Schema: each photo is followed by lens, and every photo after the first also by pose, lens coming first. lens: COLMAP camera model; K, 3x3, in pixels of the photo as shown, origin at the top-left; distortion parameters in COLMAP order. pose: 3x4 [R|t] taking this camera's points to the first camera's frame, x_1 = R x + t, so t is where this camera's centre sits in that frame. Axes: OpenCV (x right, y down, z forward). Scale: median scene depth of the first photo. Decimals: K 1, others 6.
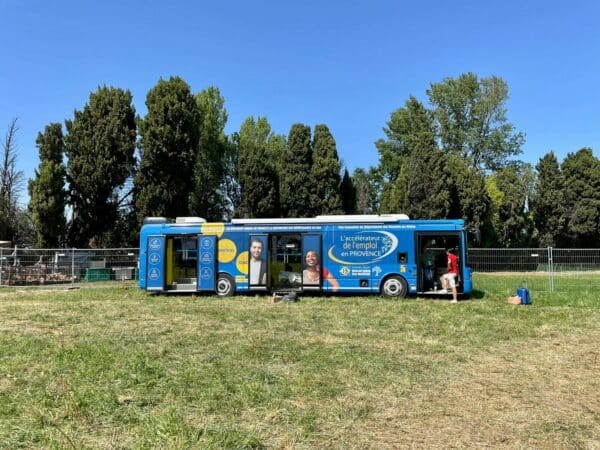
lens RADIAL K [[456.6, 0, 299.5], [0, 456.6, 226.0], [0, 0, 1]] dist [0.002474, -0.002977]
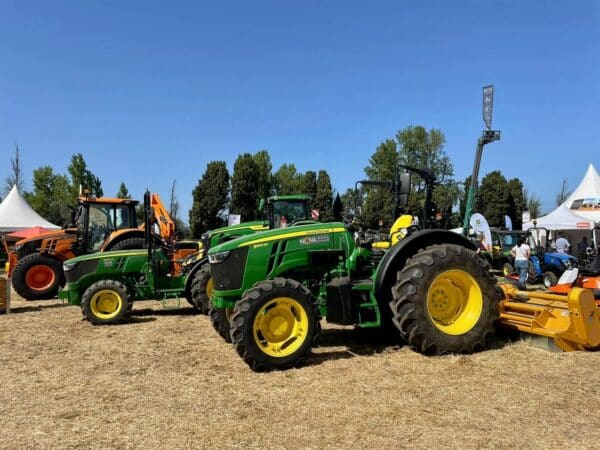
lens RADIAL K [[456.6, 0, 300.3], [0, 456.6, 225.6], [0, 0, 1]] dist [0.002474, -0.002977]
pose [[0.995394, -0.009902, -0.095358, 0.135287], [0.013852, 0.999069, 0.040853, -0.075186], [0.094865, -0.041985, 0.994604, -0.876931]]
